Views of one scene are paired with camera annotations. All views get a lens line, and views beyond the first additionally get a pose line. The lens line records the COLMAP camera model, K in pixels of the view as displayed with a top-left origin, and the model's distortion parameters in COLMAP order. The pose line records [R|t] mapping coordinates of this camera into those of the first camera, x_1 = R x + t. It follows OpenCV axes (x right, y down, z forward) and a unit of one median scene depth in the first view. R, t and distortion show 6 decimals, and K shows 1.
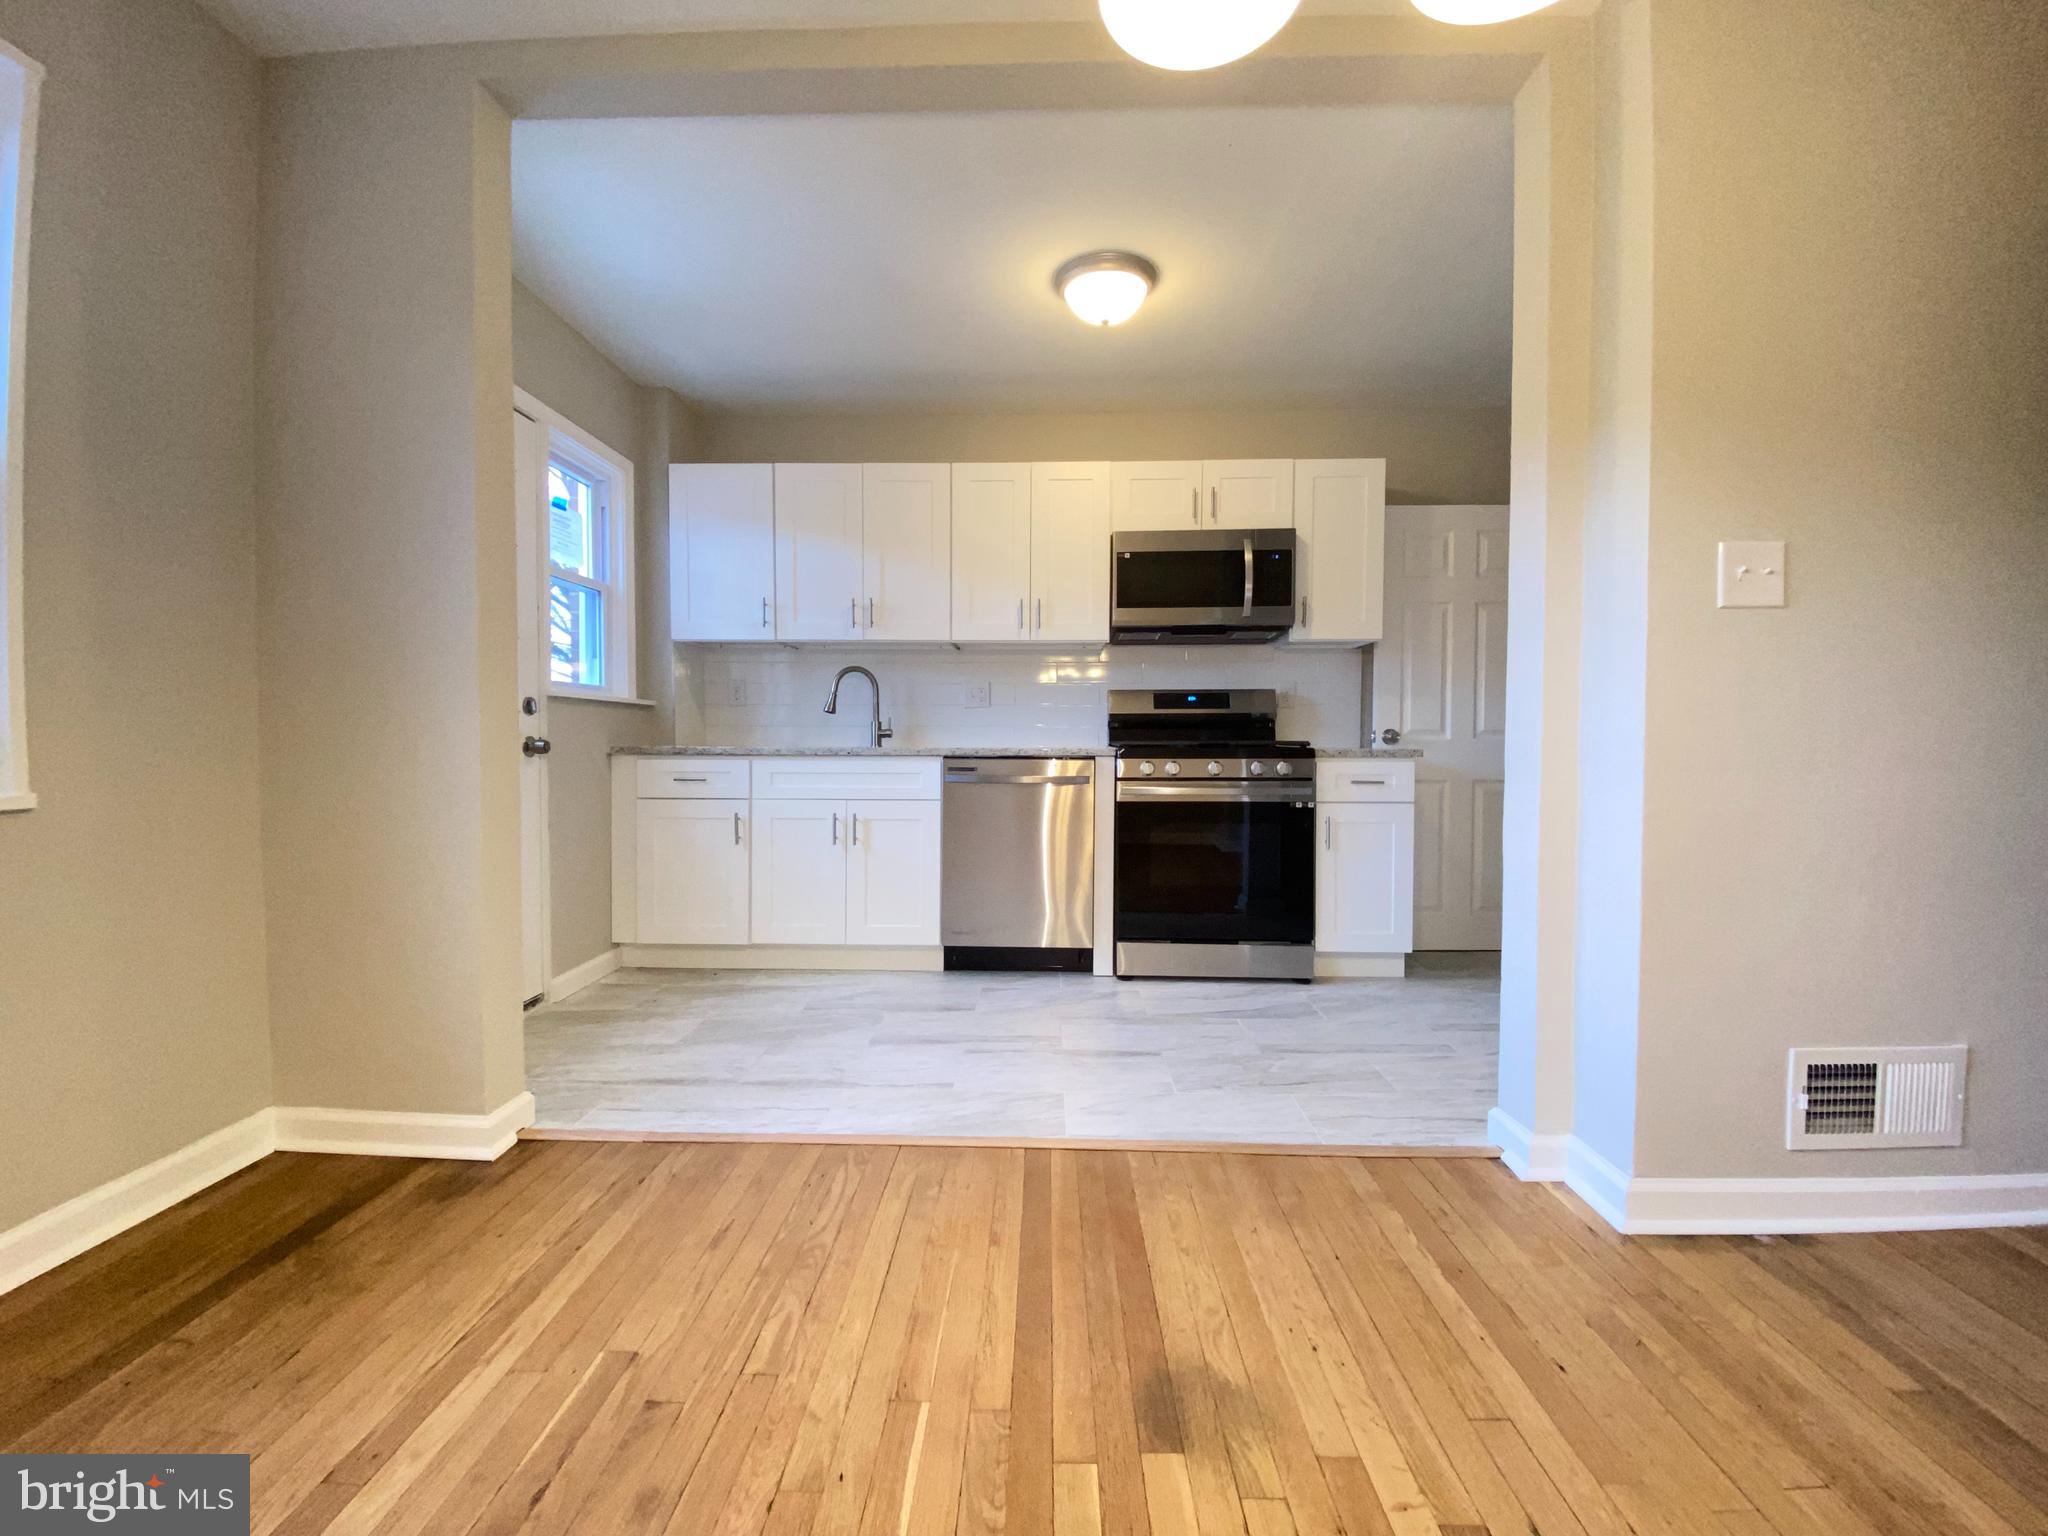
lens RADIAL K [[826.5, 0, 1024.0], [0, 826.5, 768.0], [0, 0, 1]] dist [0.047017, -0.033884]
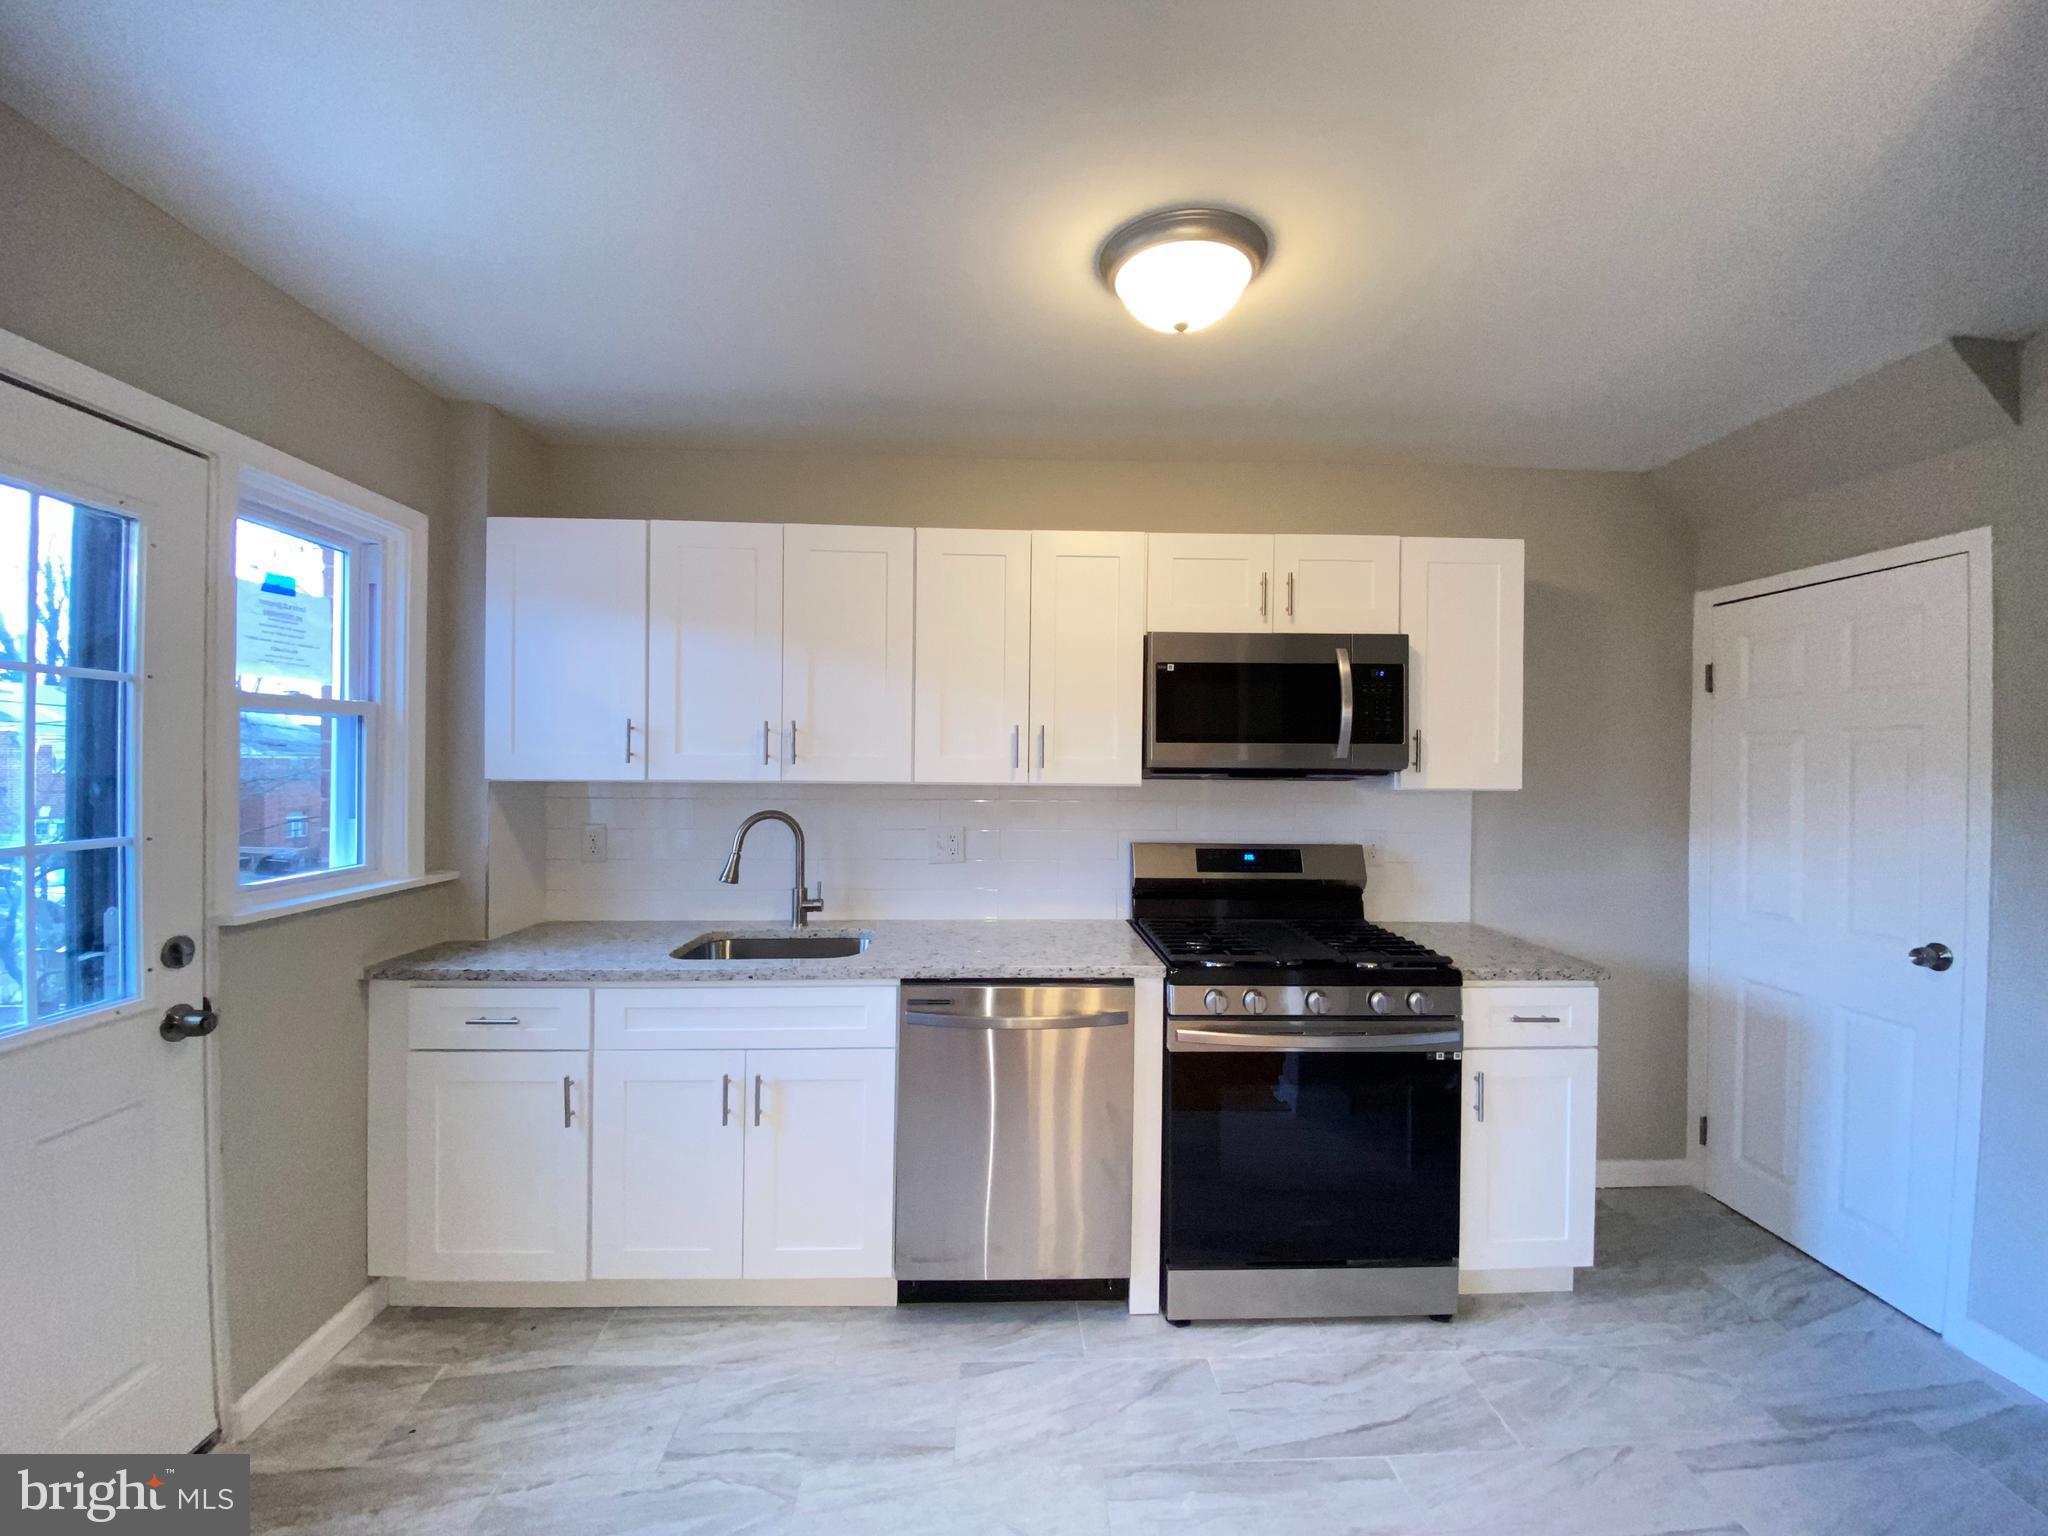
lens RADIAL K [[829.2, 0, 1020.9], [0, 829.2, 765.2], [0, 0, 1]] dist [0.035493, -0.030405]
pose [[0.997439, 0.006869, 0.071198, -0.052350], [-0.004886, 0.999596, -0.027987, -0.166859], [-0.071361, 0.027567, 0.997070, 0.345967]]
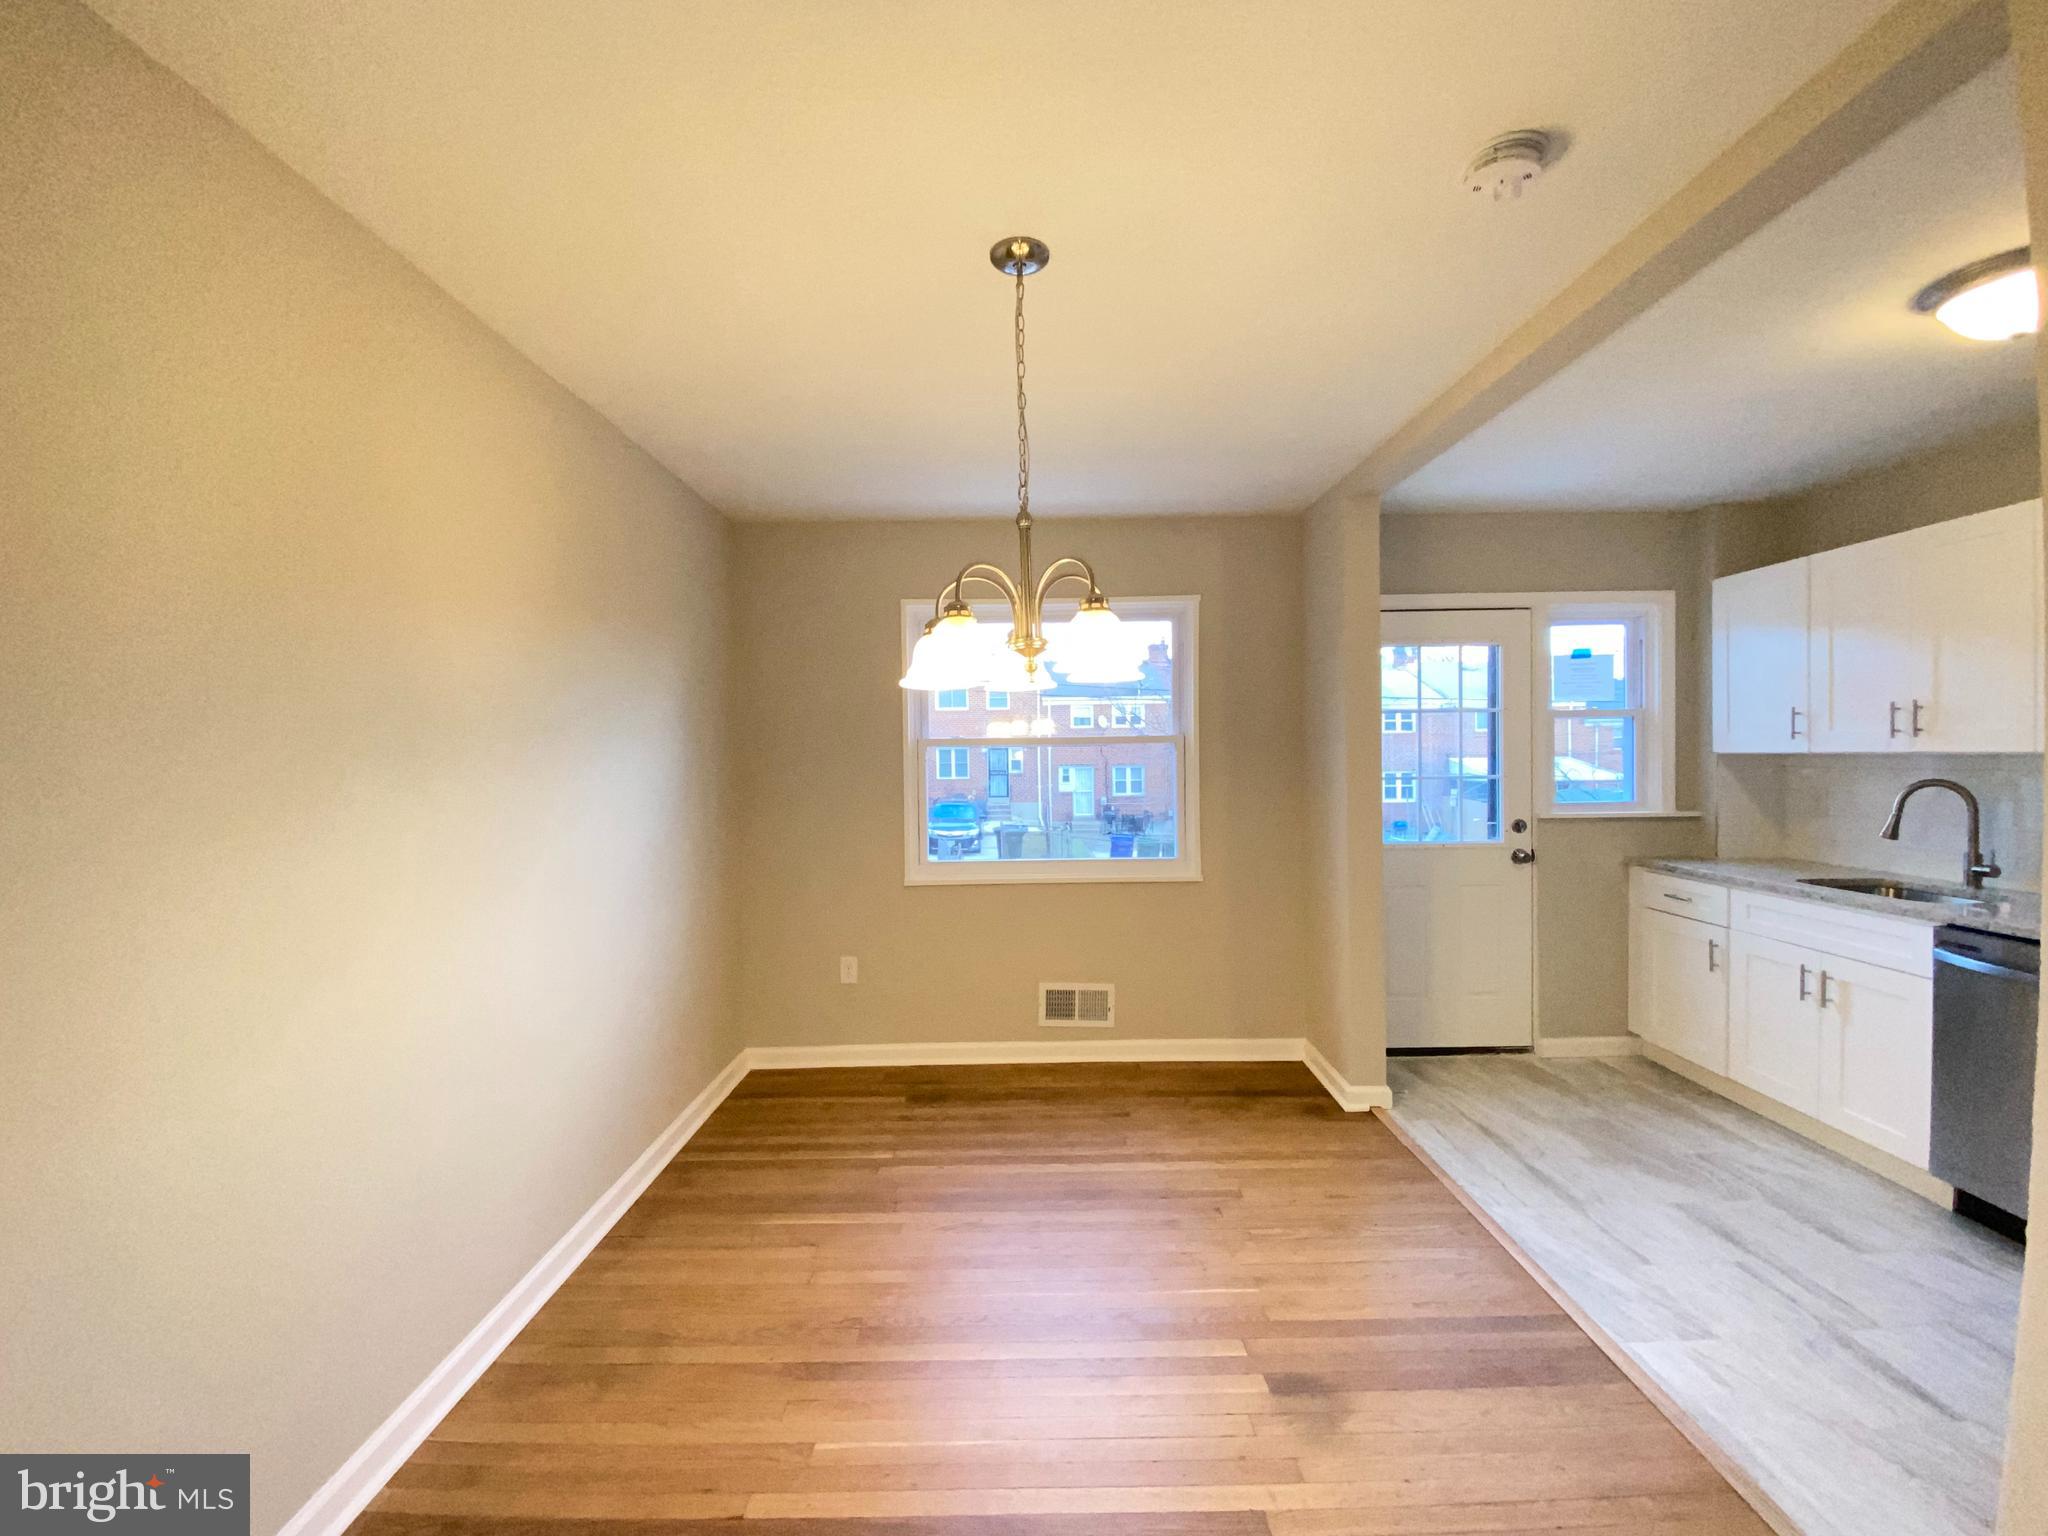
lens RADIAL K [[836.3, 0, 1022.1], [0, 836.3, 764.5], [0, 0, 1]] dist [0.028590, -0.024599]
pose [[0.035890, 0.013375, -0.999266, 0.631814], [-0.018885, 0.999741, 0.012703, -0.153293], [0.999177, 0.018416, 0.036133, 0.146219]]
